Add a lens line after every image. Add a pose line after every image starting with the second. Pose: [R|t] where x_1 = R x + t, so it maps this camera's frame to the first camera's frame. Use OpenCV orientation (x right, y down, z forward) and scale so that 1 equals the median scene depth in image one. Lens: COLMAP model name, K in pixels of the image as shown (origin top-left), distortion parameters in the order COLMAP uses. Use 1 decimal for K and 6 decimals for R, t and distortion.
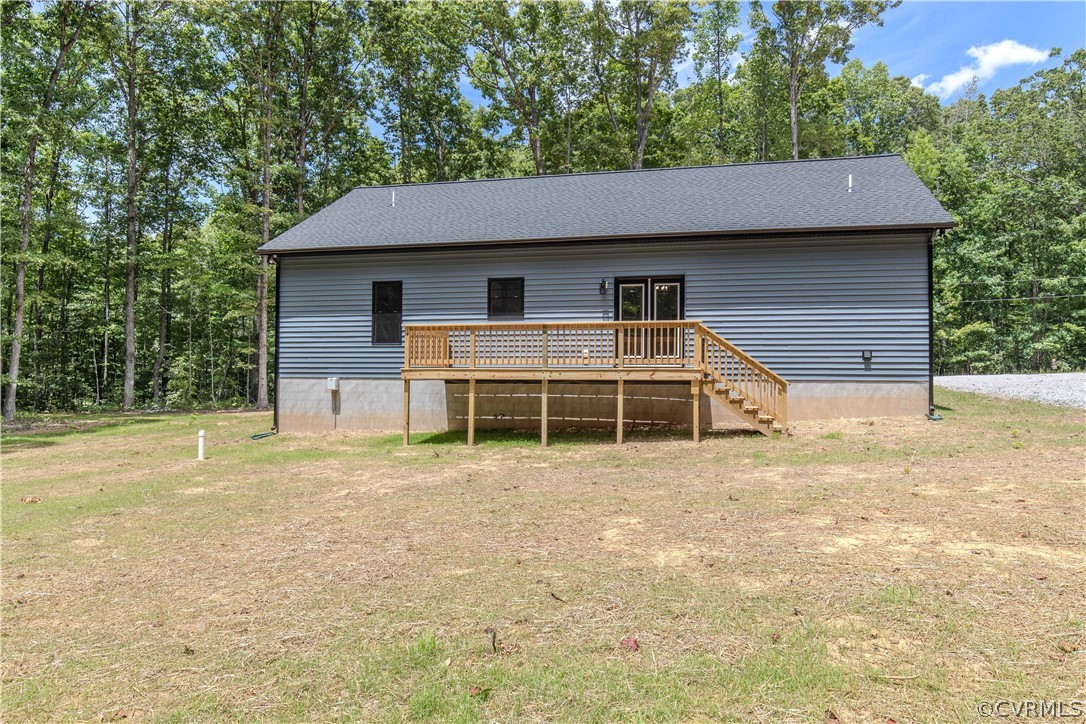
lens RADIAL K [[748.6, 0, 545.6], [0, 748.6, 357.5], [0, 0, 1]] dist [-0.021303, -0.002181]
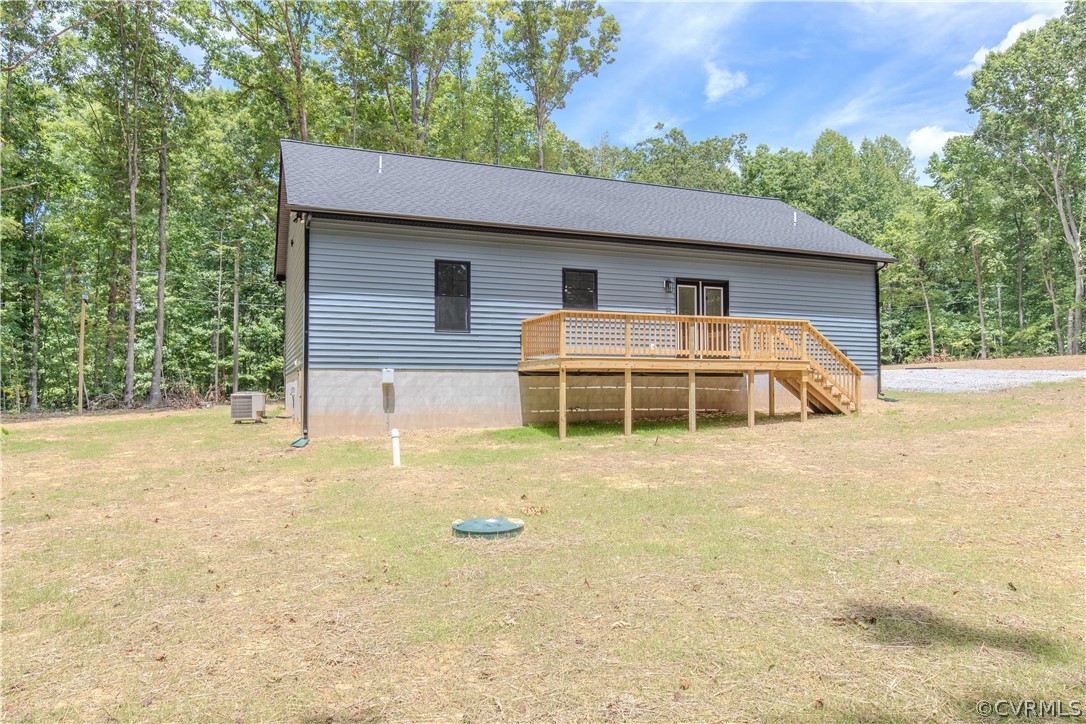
lens RADIAL K [[748.6, 0, 545.8], [0, 748.6, 369.9], [0, 0, 1]] dist [-0.021303, -0.002181]
pose [[0.804295, 0.009053, 0.594161, -0.667121], [-0.010705, 0.999942, -0.000745, 0.027874], [-0.594133, -0.005761, 0.804346, 0.227050]]
